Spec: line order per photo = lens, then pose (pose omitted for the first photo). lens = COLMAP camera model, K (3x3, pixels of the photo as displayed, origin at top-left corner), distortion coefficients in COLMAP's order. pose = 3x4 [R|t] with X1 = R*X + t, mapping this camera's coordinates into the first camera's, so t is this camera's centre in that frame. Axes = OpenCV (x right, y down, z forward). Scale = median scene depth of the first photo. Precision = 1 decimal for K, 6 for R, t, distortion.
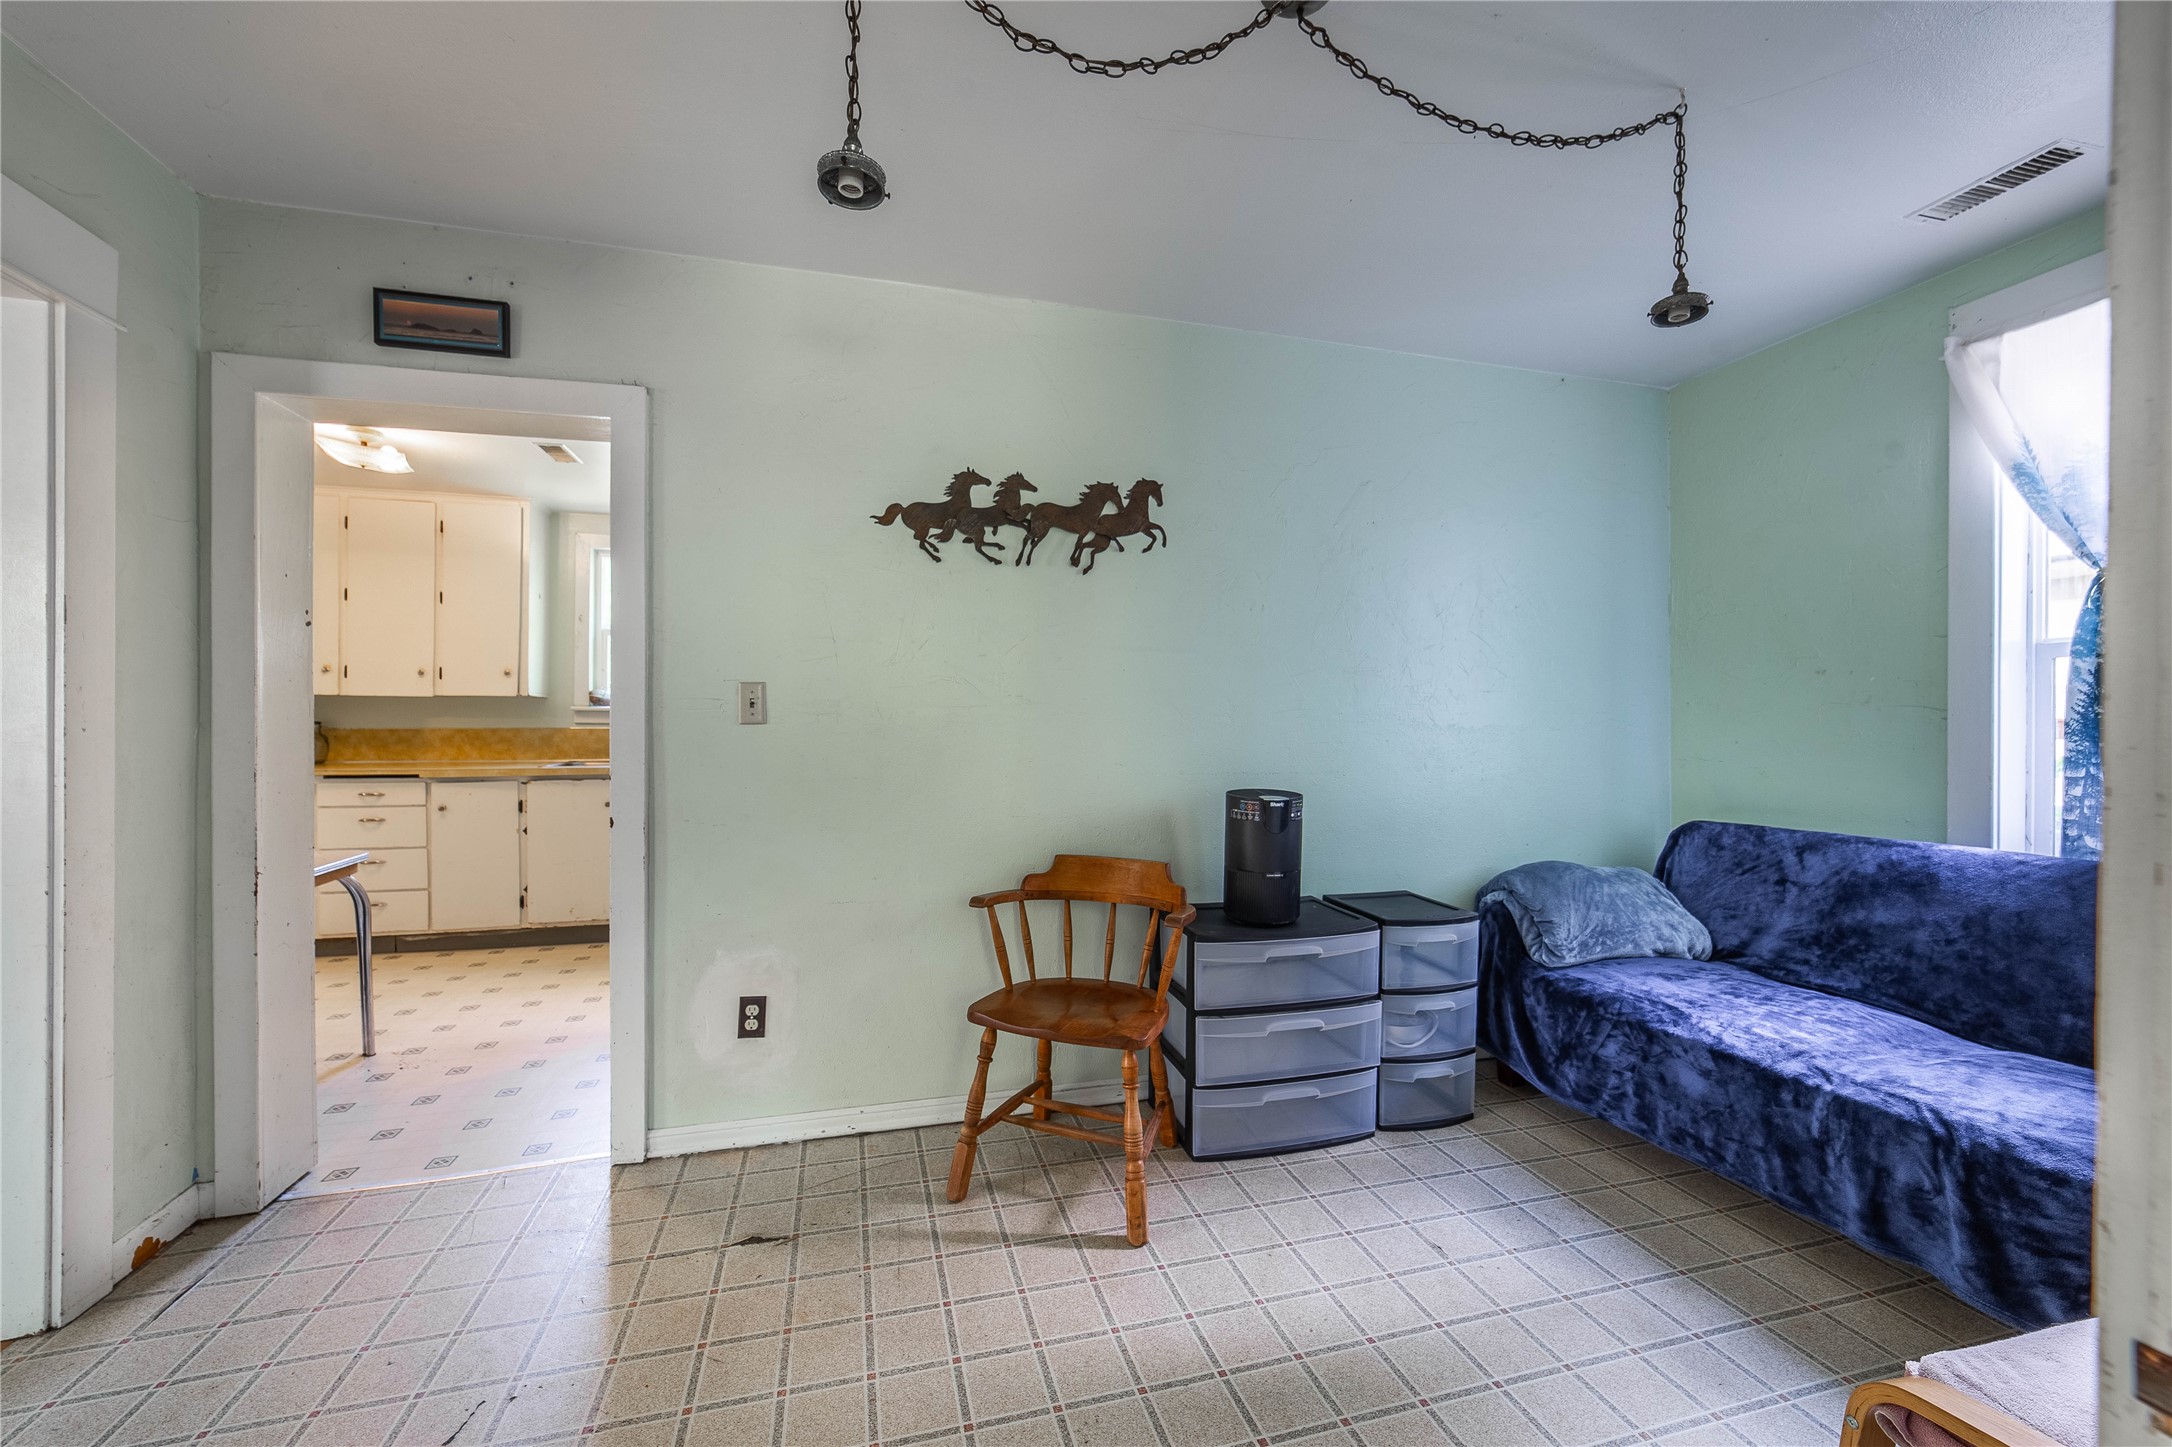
lens RADIAL K [[836.0, 0, 1063.8], [0, 836.0, 726.7], [0, 0, 1]] dist [-0.011370, 0.000392]
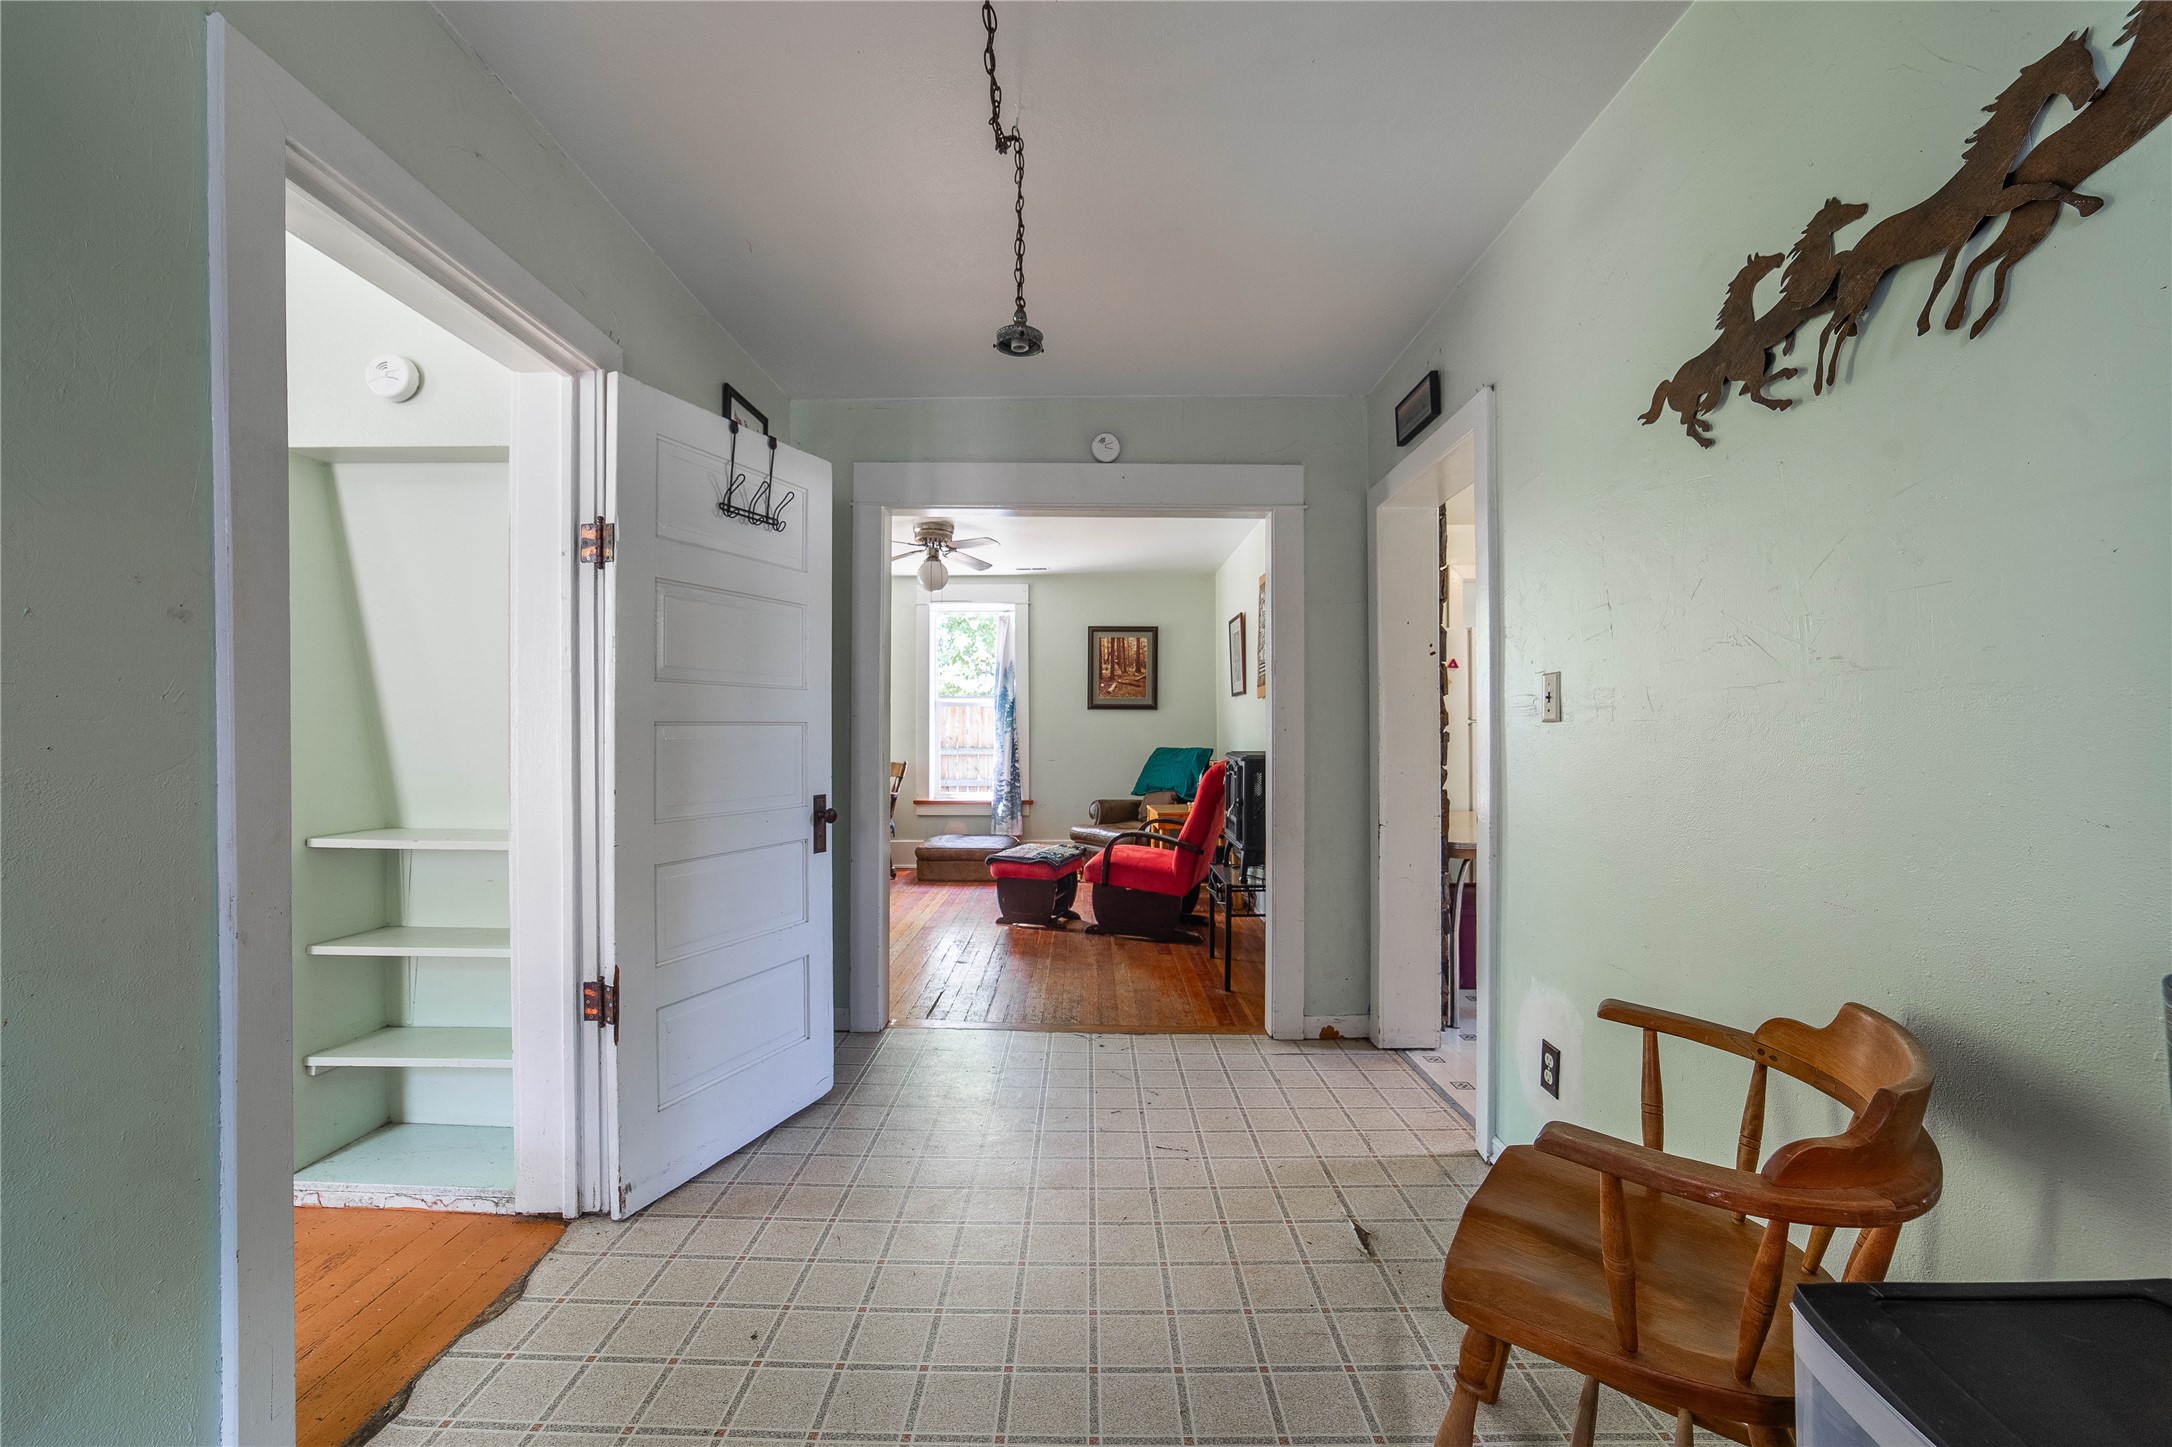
lens RADIAL K [[855.1, 0, 1073.7], [0, 855.1, 727.7], [0, 0, 1]] dist [-0.009144, 0.000749]
pose [[-0.281779, -0.004912, -0.959467, 0.548347], [0.001246, 0.999984, -0.005486, 0.005968], [0.959478, -0.002741, -0.281769, 0.721991]]
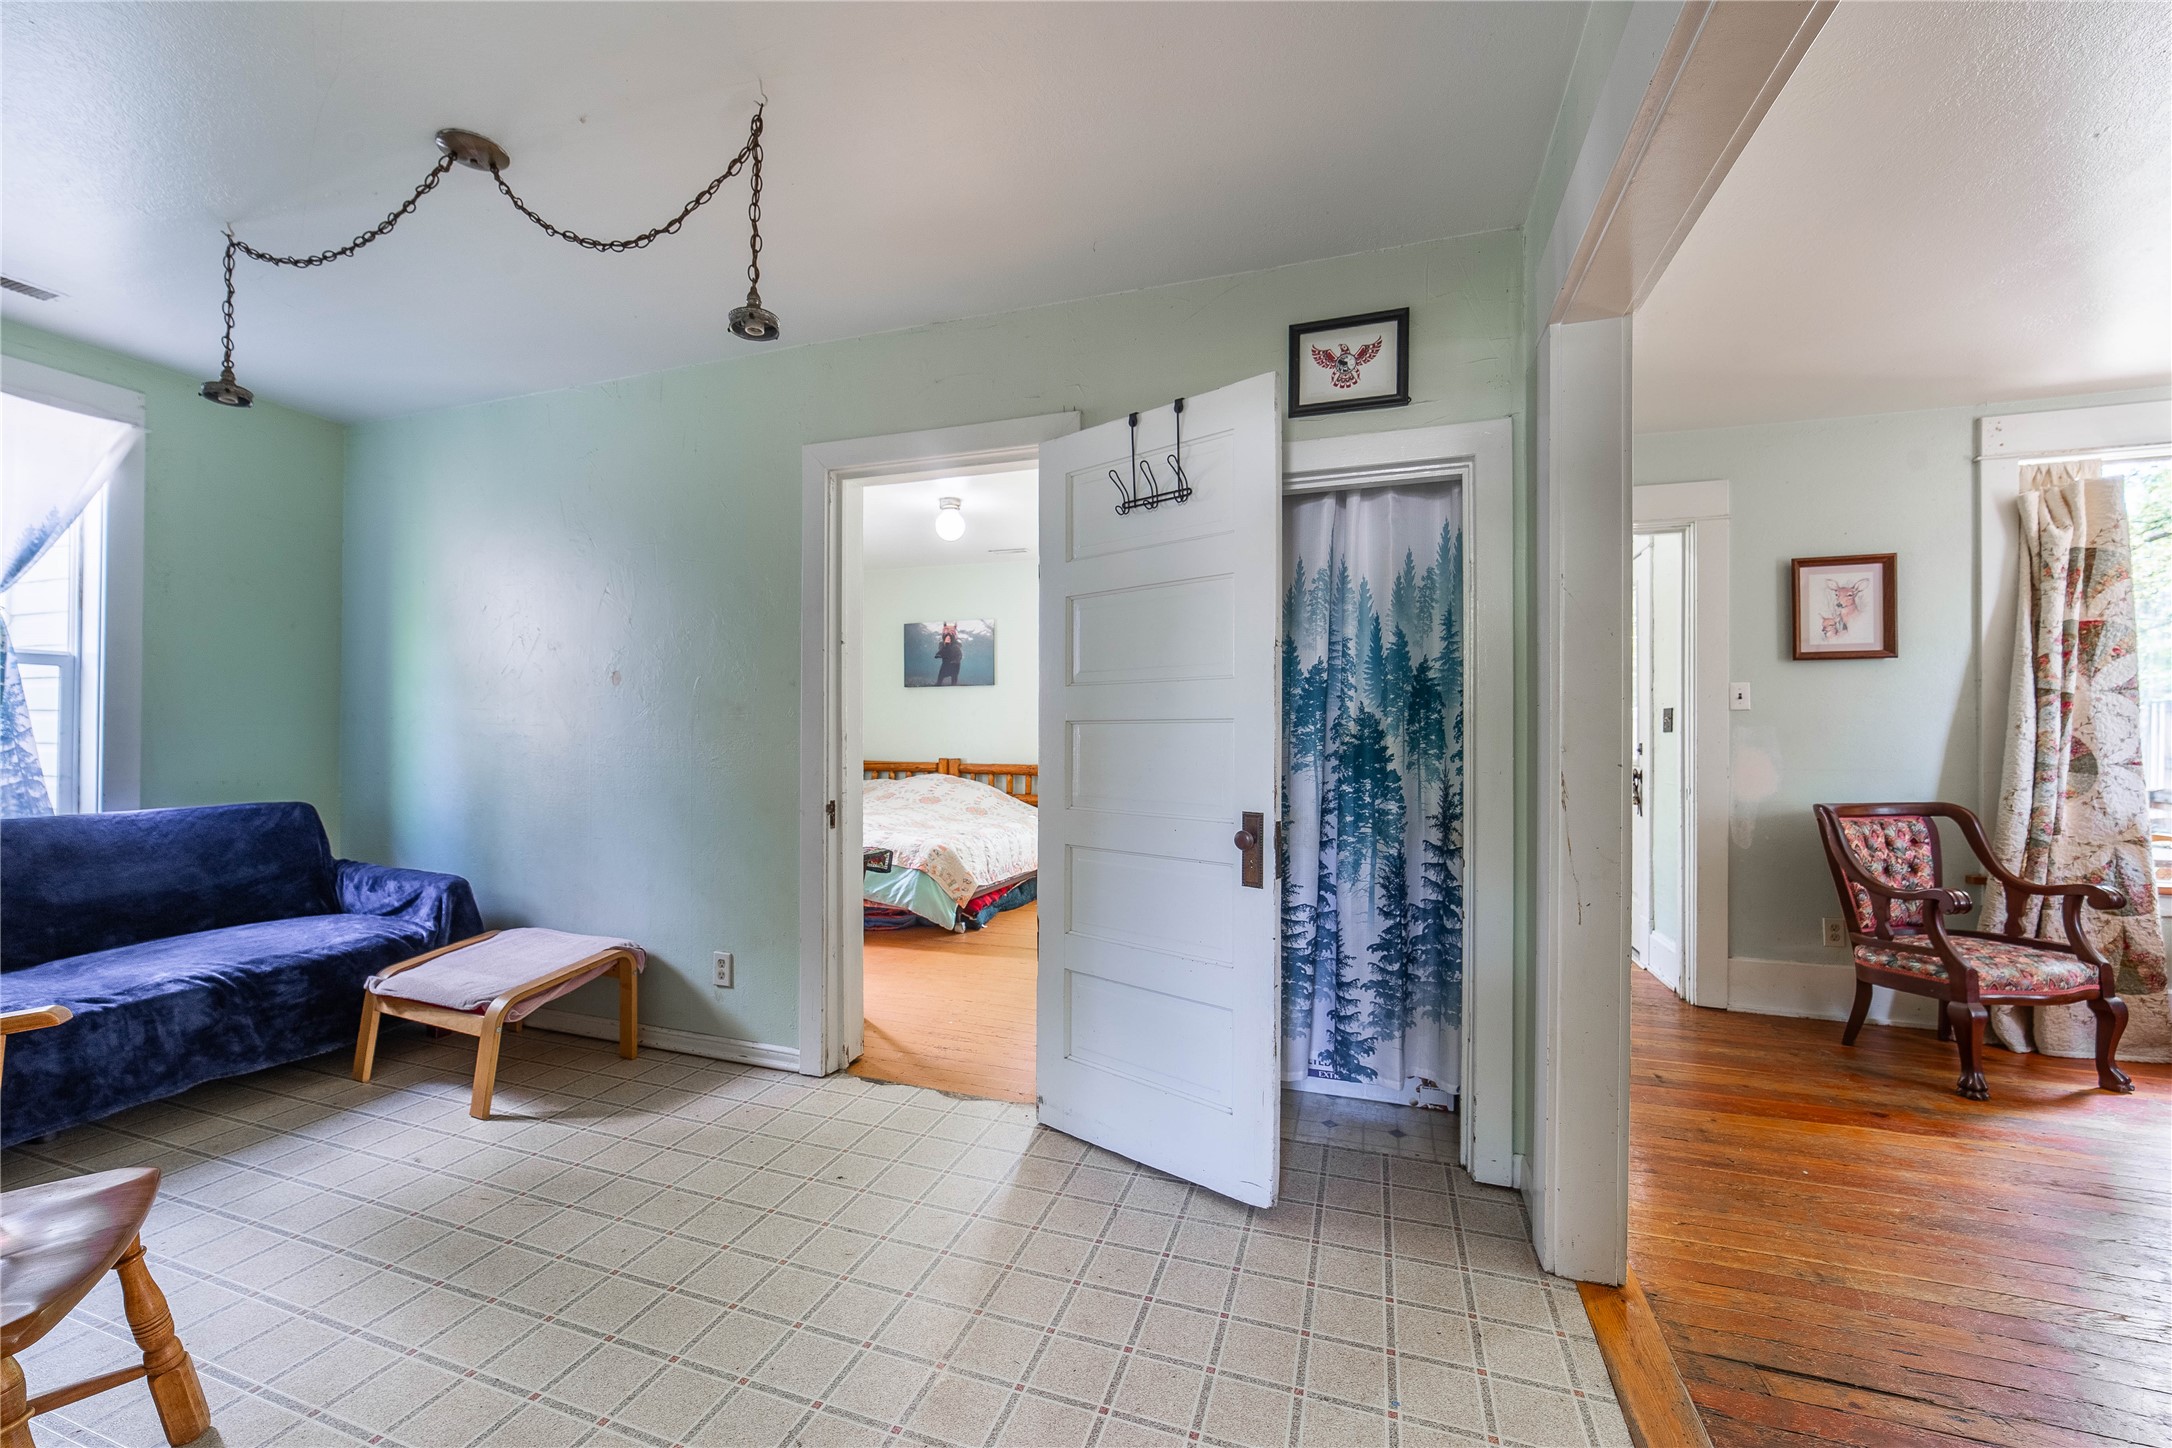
lens RADIAL K [[857.4, 0, 1048.6], [0, 857.4, 727.5], [0, 0, 1]] dist [-0.025756, 0.008472]
pose [[-0.818310, -0.003800, 0.574764, -0.703083], [-0.006771, 0.999972, -0.003029, 0.005226], [-0.574737, -0.006371, -0.818314, 0.904882]]
